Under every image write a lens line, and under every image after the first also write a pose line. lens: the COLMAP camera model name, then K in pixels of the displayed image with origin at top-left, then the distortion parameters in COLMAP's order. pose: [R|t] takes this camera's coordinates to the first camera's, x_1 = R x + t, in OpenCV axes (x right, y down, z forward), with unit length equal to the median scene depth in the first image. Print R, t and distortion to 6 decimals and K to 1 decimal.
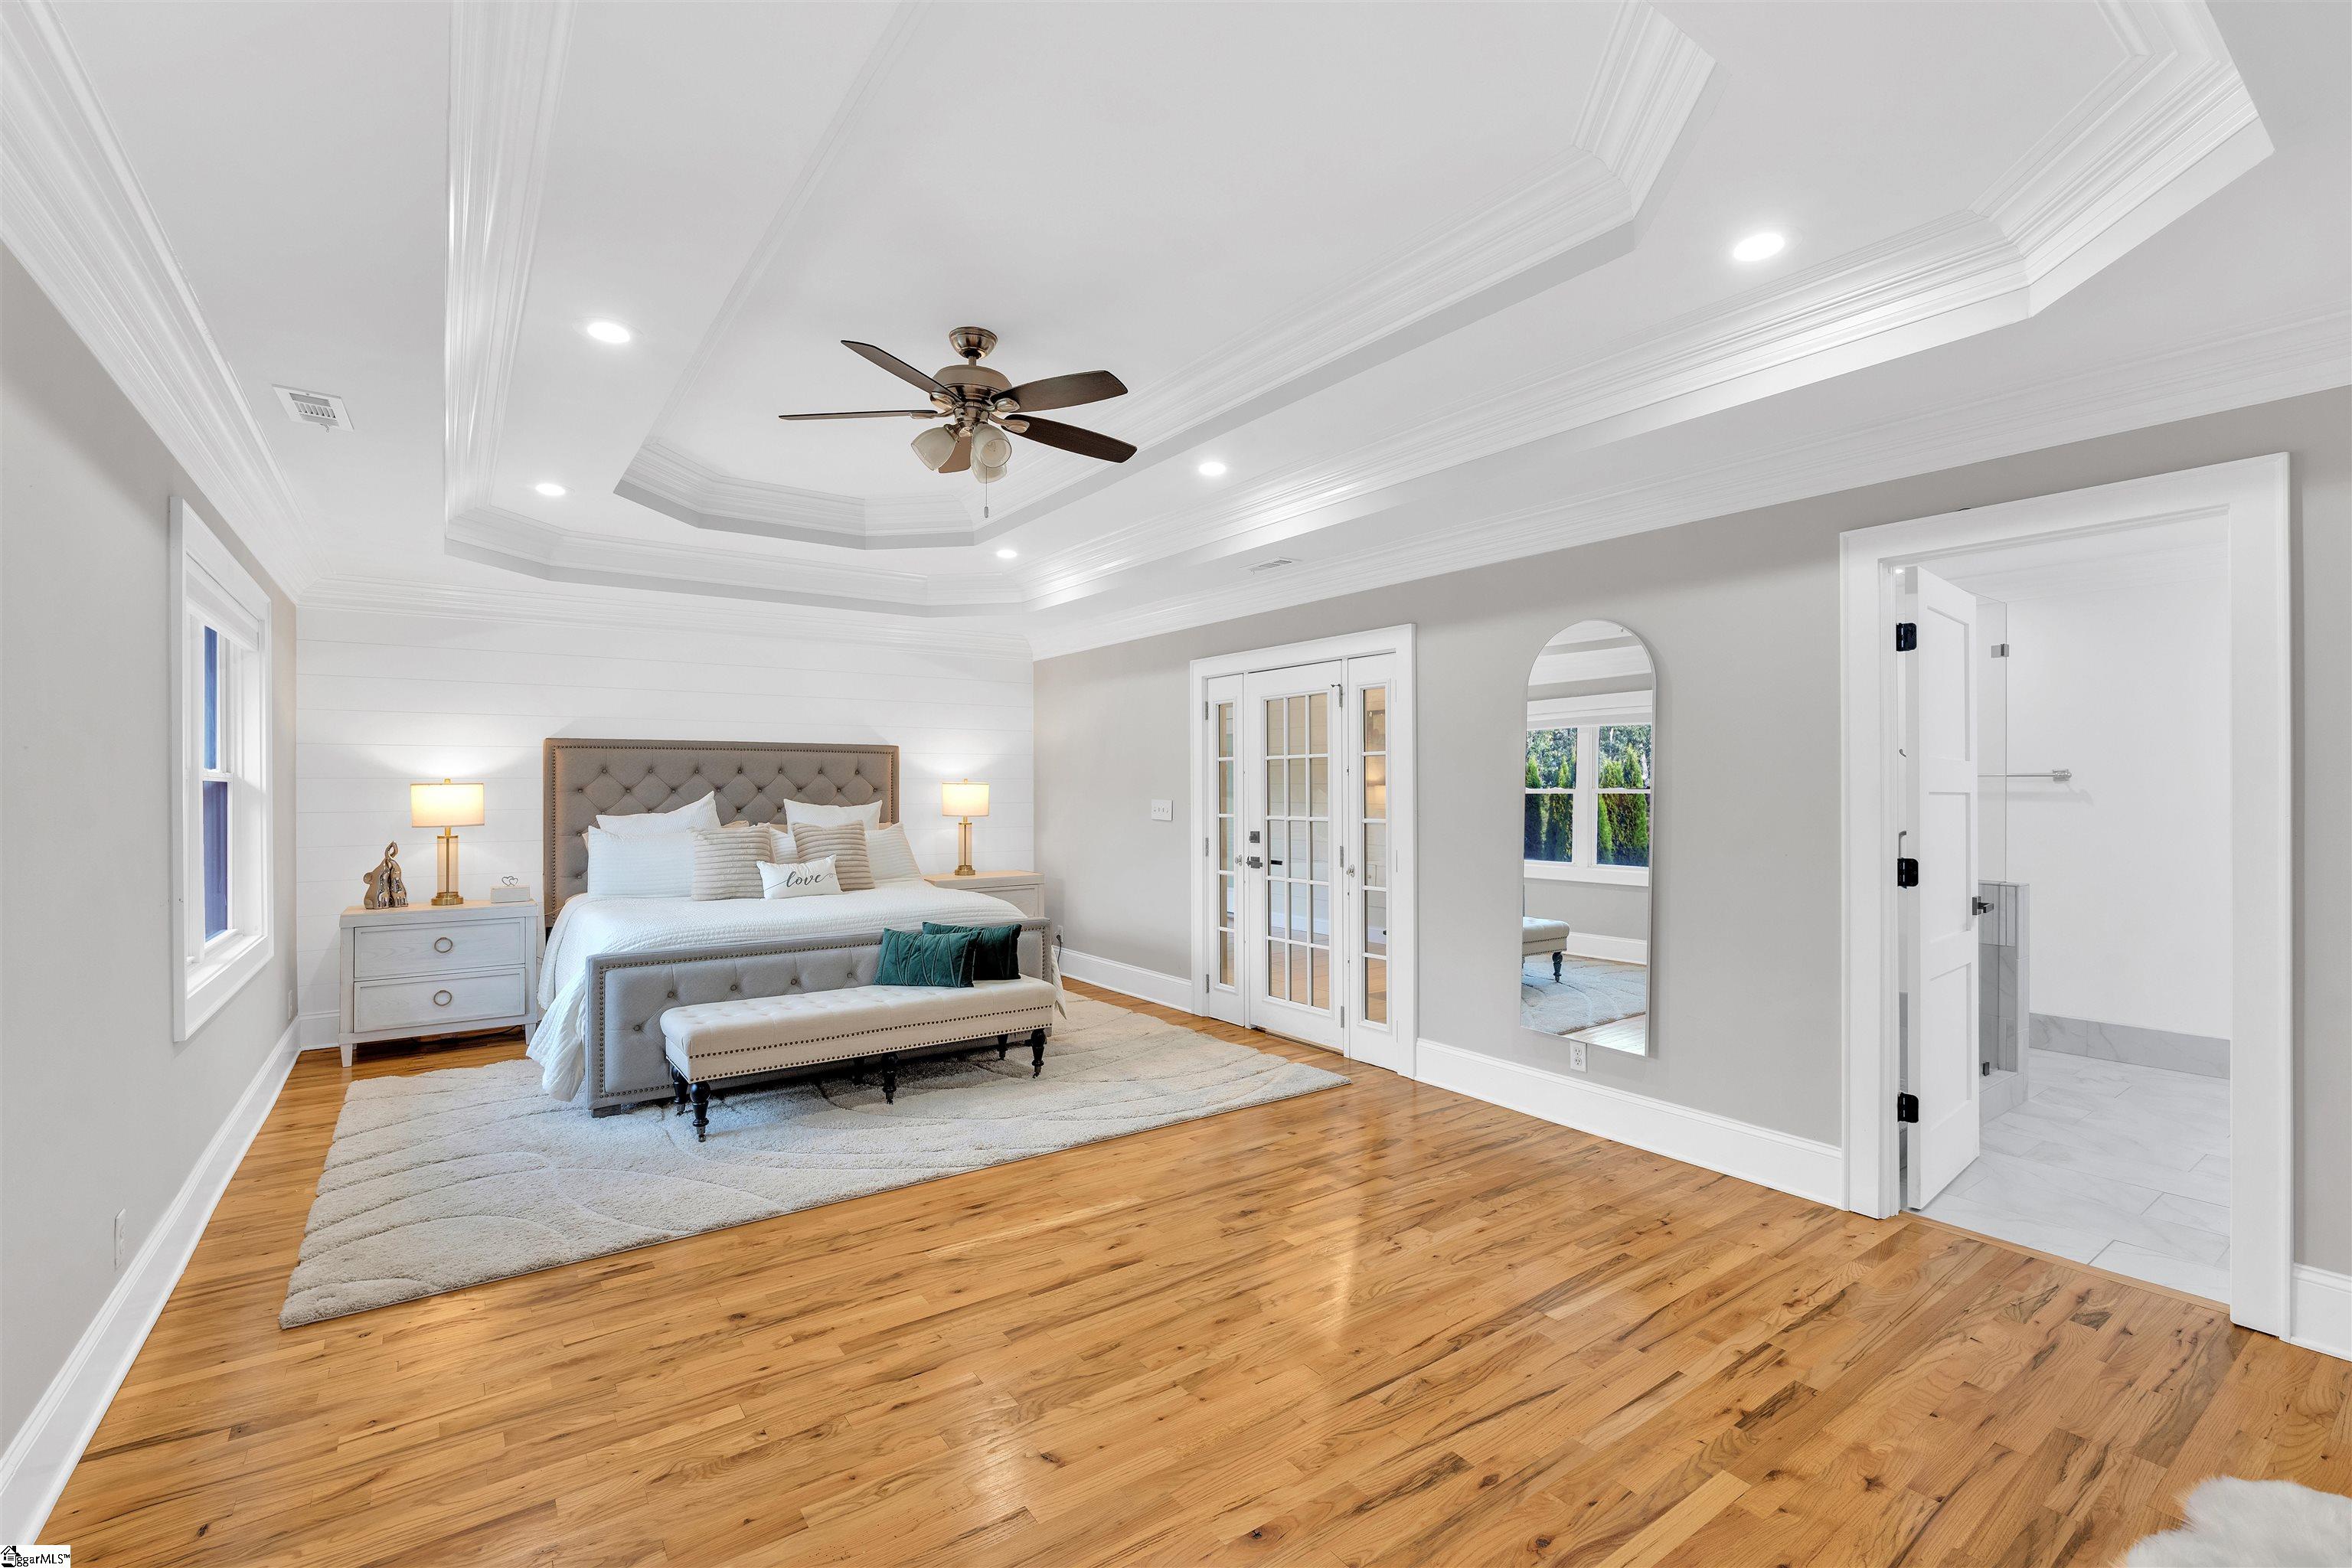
lens RADIAL K [[1049.1, 0, 1172.1], [0, 1049.1, 783.9], [0, 0, 1]] dist [-0.005295, -0.000311]
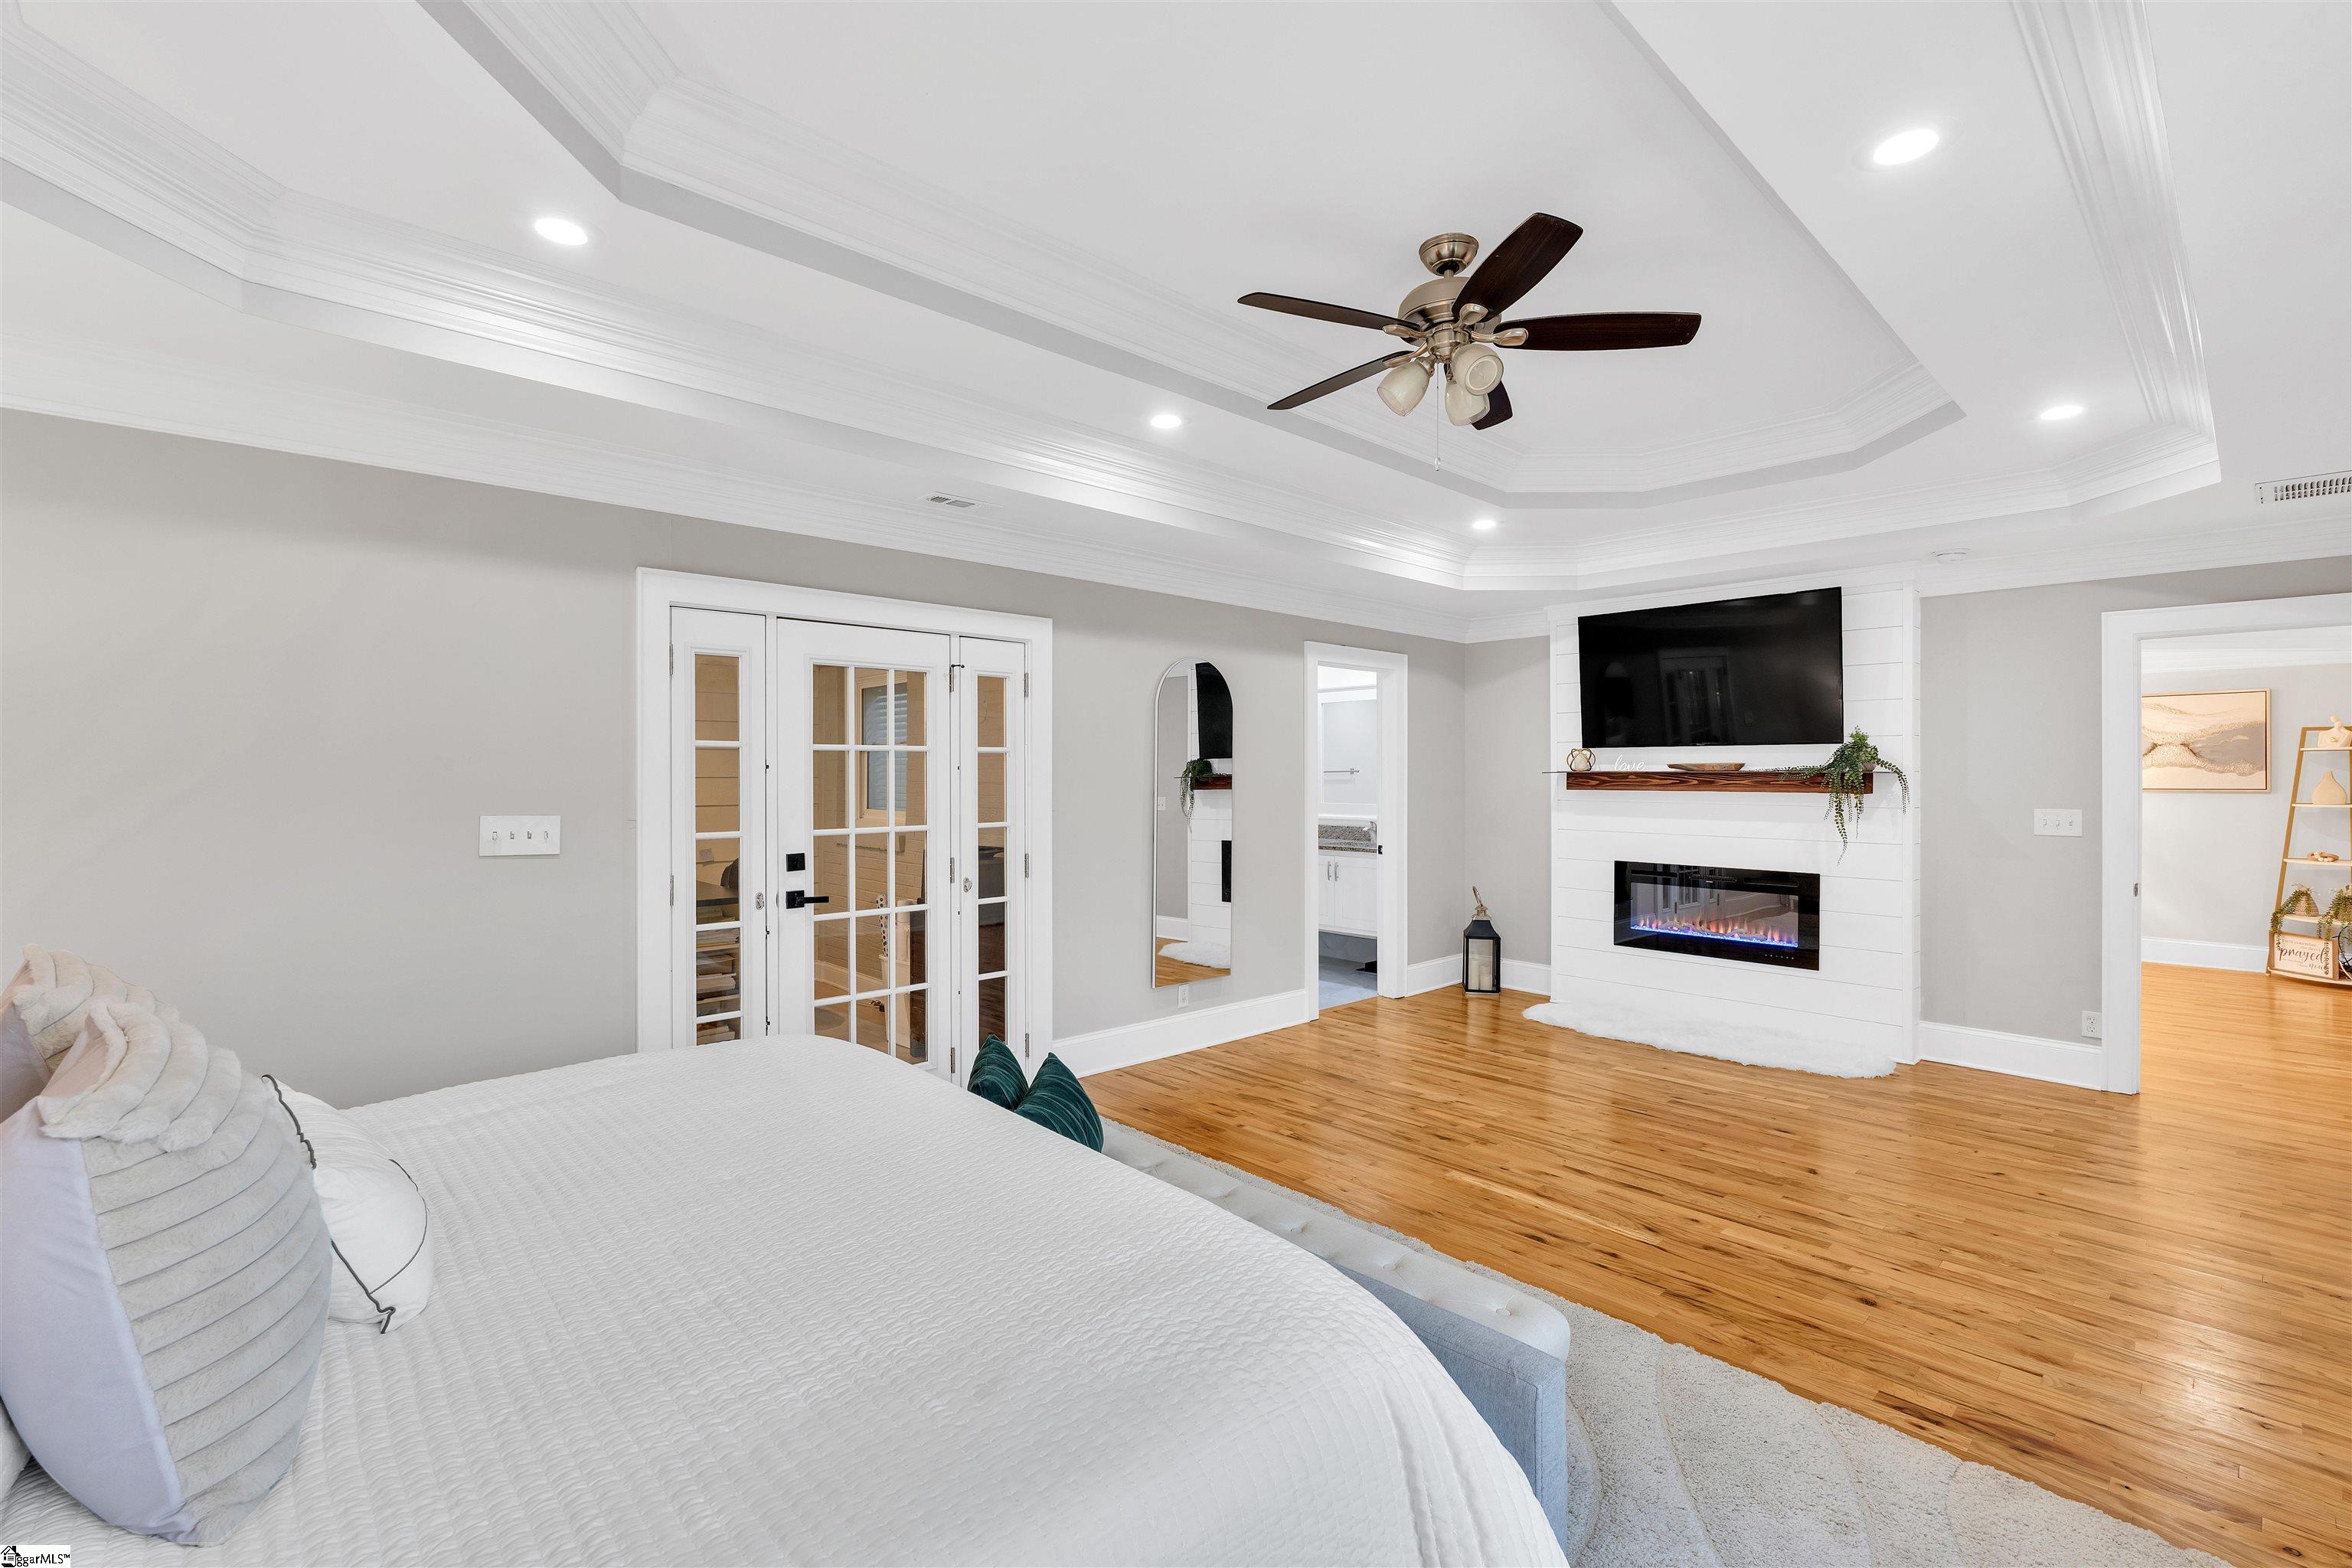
lens RADIAL K [[1049.1, 0, 1171.1], [0, 1049.1, 782.7], [0, 0, 1]] dist [-0.005295, -0.000311]
pose [[-0.145335, -0.008366, 0.989347, -0.948352], [-0.004544, 0.999959, 0.007788, -0.011079], [-0.989372, -0.003364, -0.145367, 1.300100]]
